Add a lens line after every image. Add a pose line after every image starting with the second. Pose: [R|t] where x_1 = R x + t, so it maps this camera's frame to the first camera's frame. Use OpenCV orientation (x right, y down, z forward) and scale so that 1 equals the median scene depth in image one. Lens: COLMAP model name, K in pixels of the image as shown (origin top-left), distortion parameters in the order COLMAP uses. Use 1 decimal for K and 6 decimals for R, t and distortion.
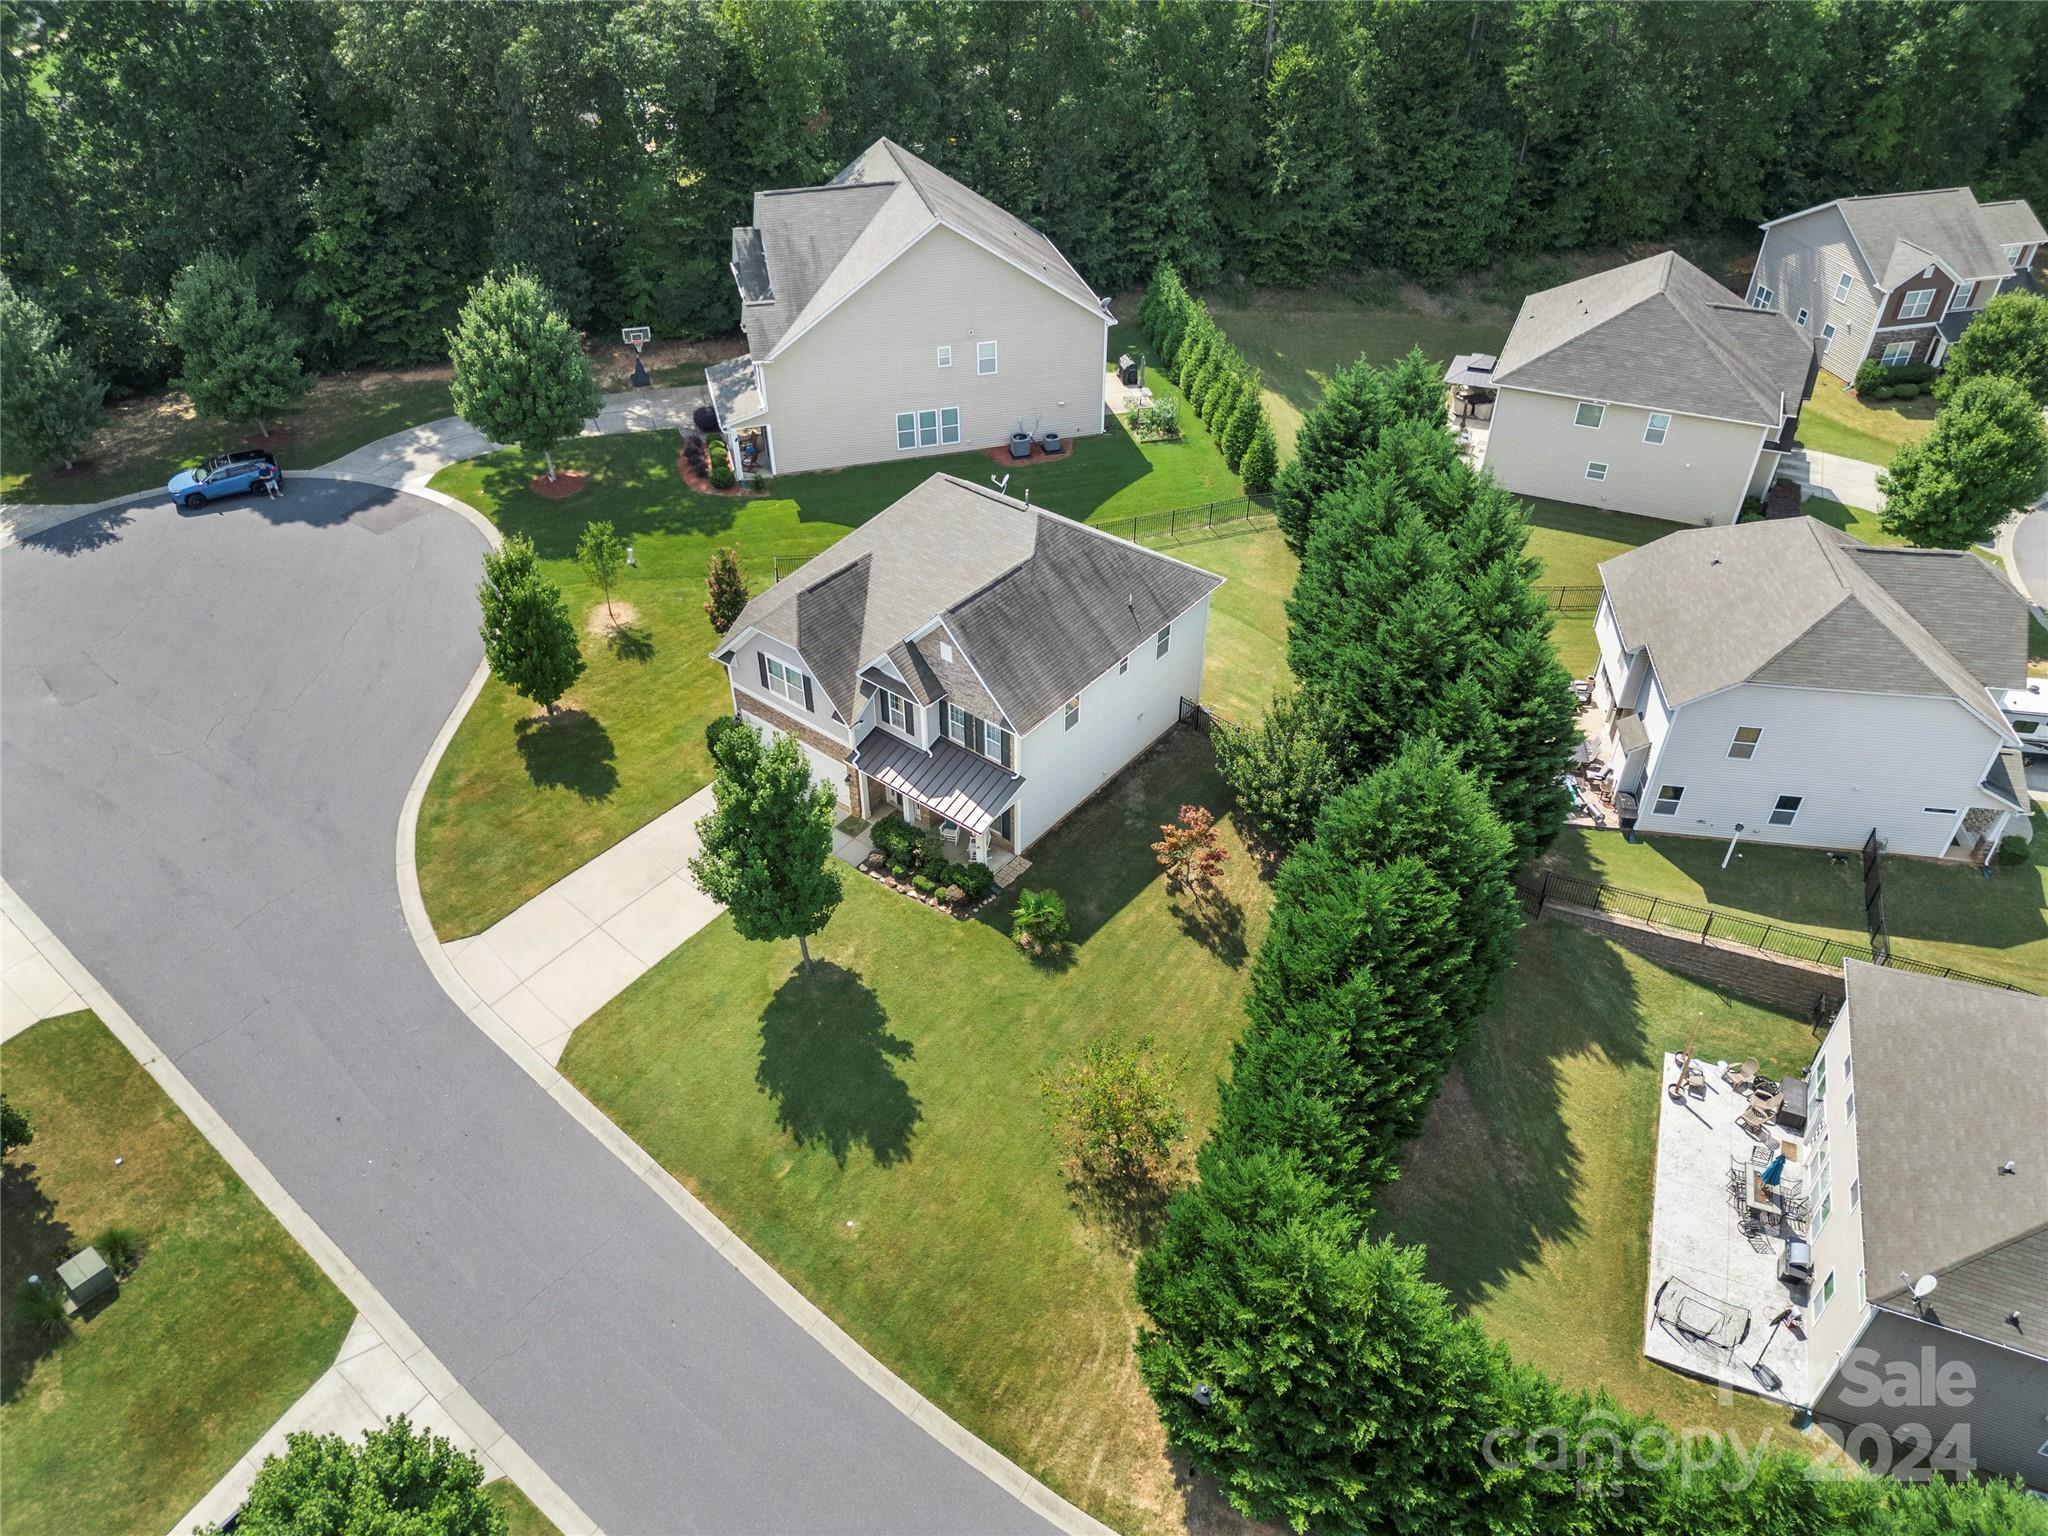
lens RADIAL K [[1446.4, 0, 1020.7], [0, 1446.4, 780.7], [0, 0, 1]] dist [0.081956, -0.077600]
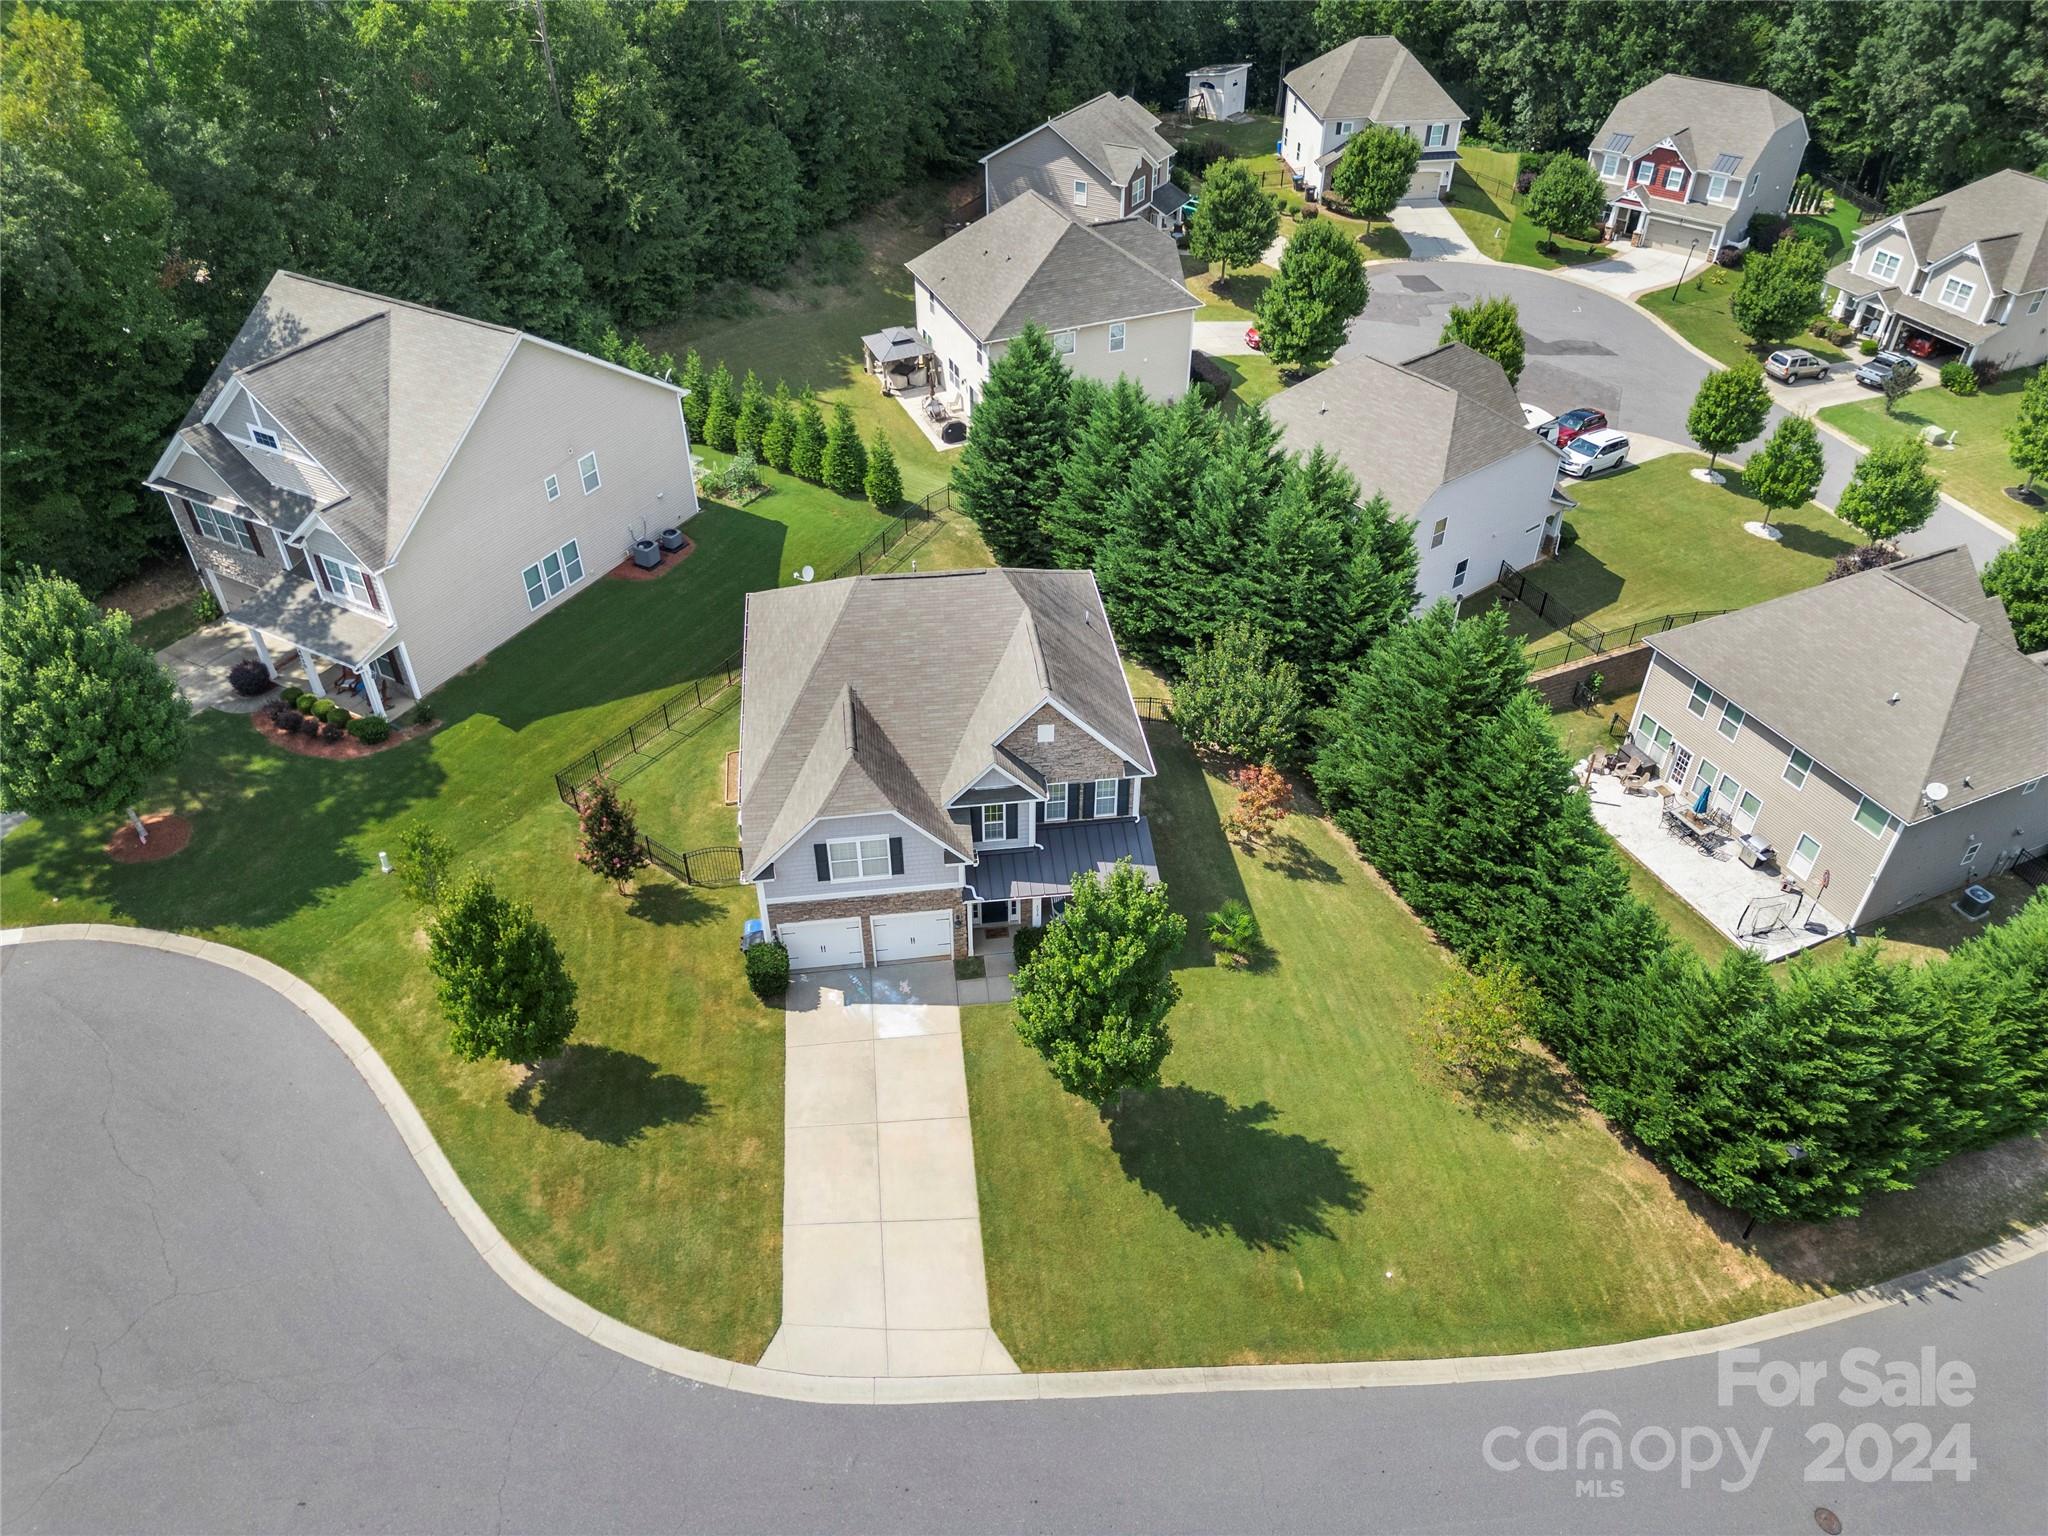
lens RADIAL K [[1446.4, 0, 1020.7], [0, 1446.4, 780.7], [0, 0, 1]] dist [0.081956, -0.077600]
pose [[0.694695, -0.452150, 0.559428, -0.564813], [0.453054, 0.879122, 0.147938, -0.196061], [-0.558696, 0.150680, 0.815570, 0.249162]]
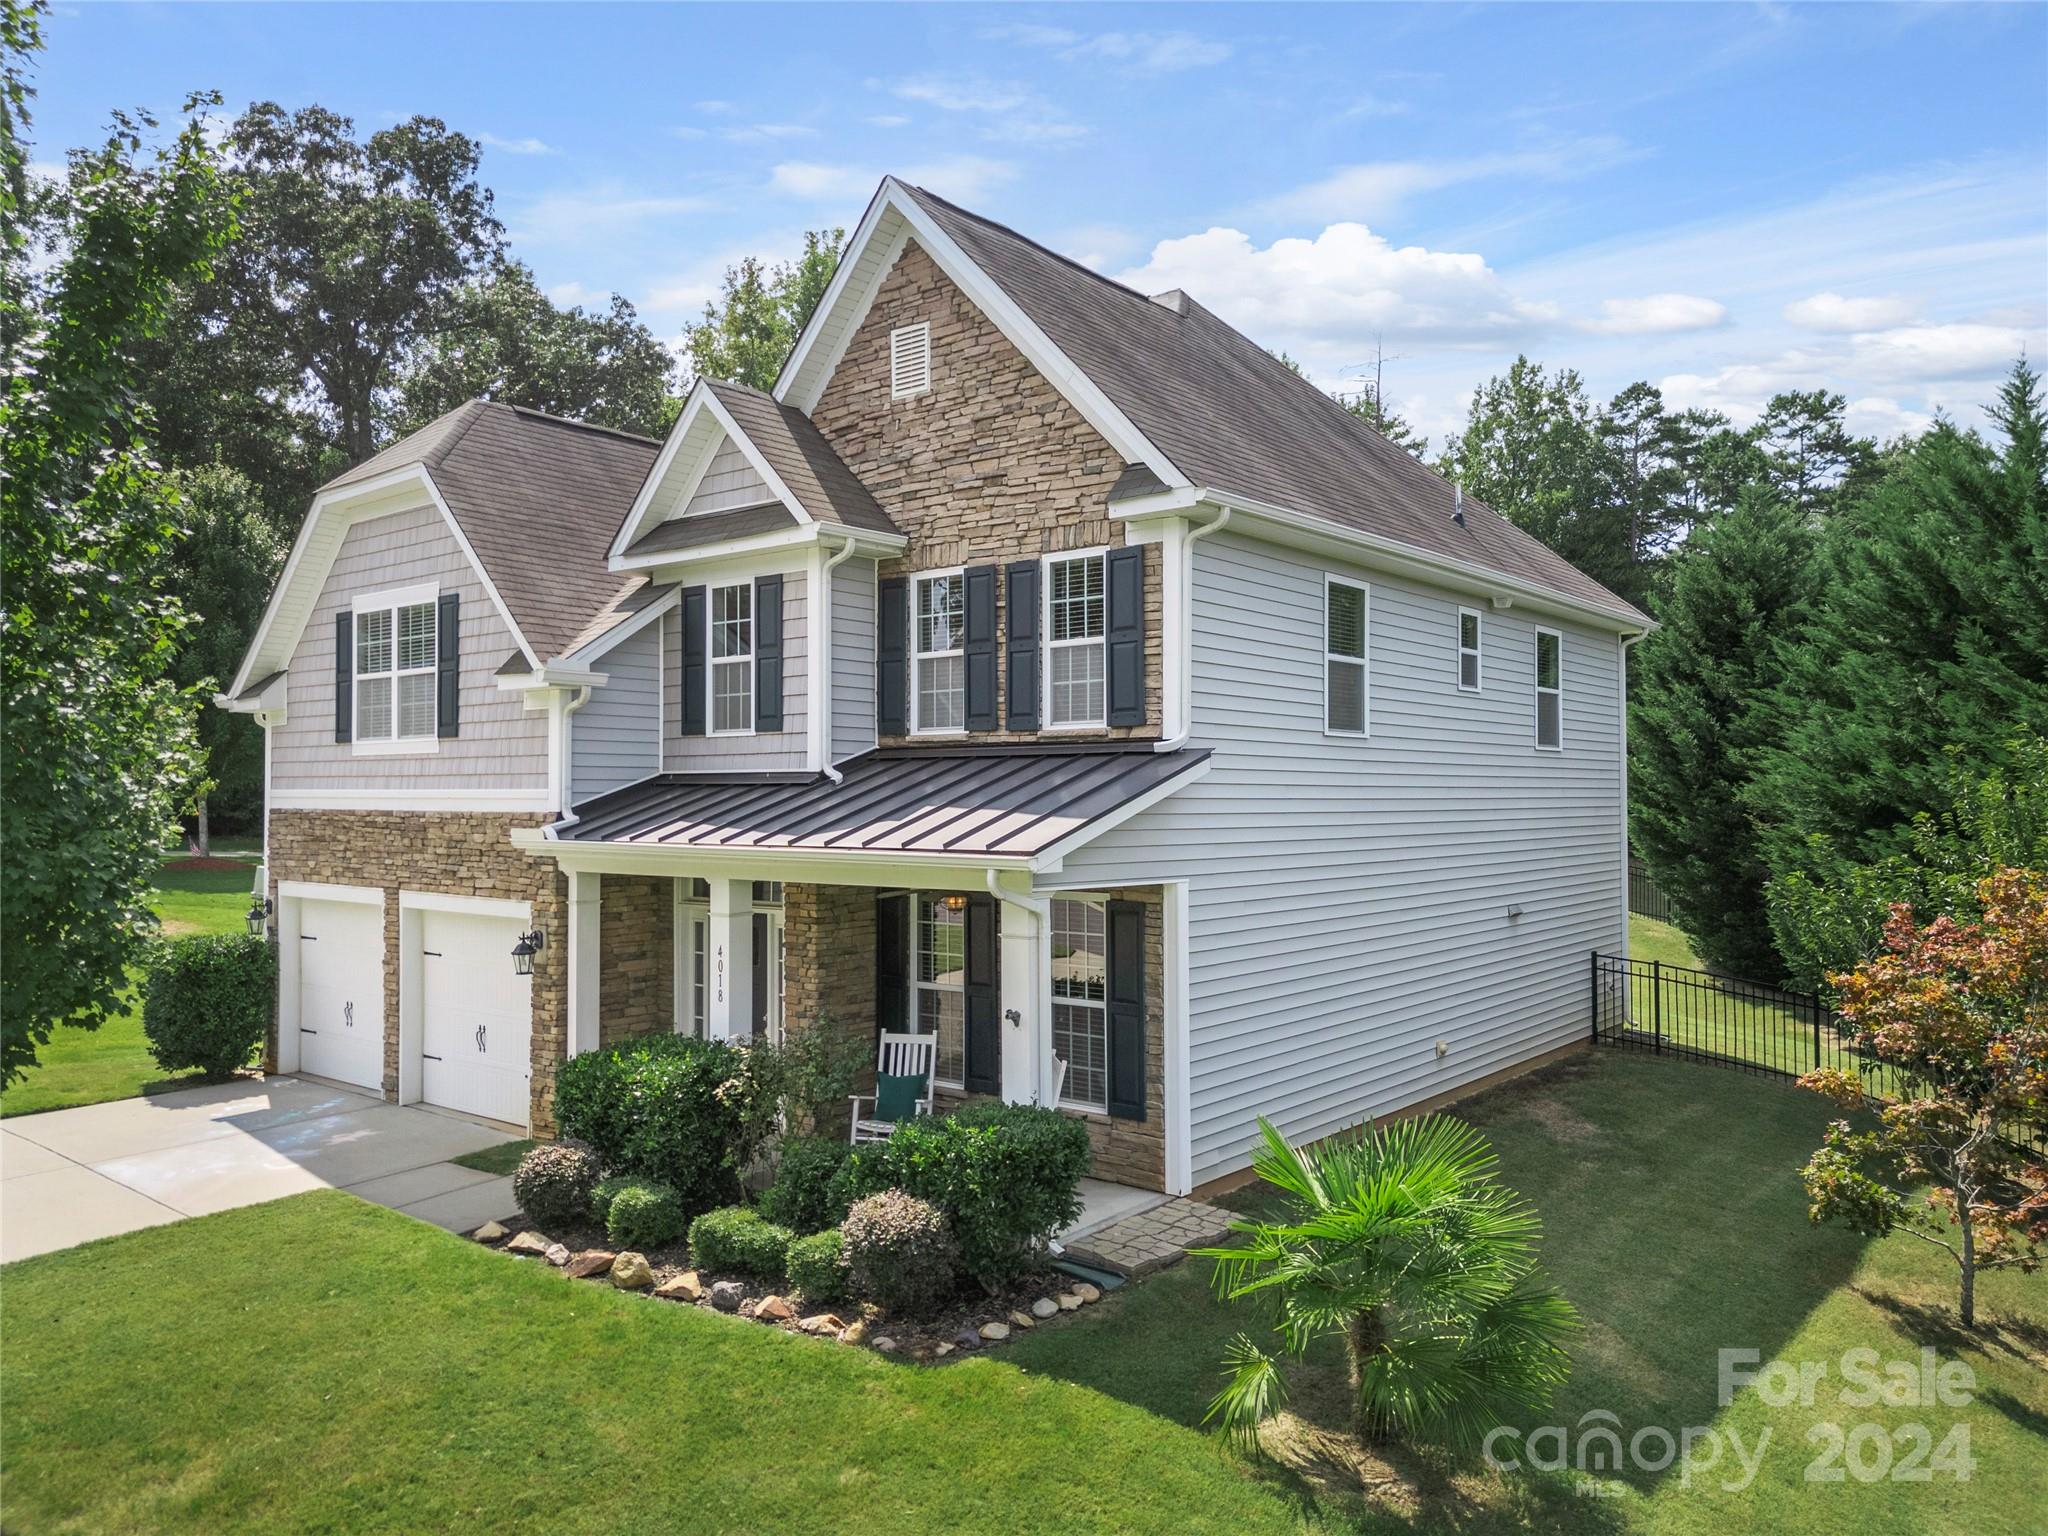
lens RADIAL K [[1446.4, 0, 1020.7], [0, 1446.4, 780.7], [0, 0, 1]] dist [0.081956, -0.077600]
pose [[0.999854, -0.005562, -0.016146, -0.023984], [-0.005931, 0.773514, -0.633751, 0.150385], [0.016015, 0.633754, 0.773369, 0.791571]]
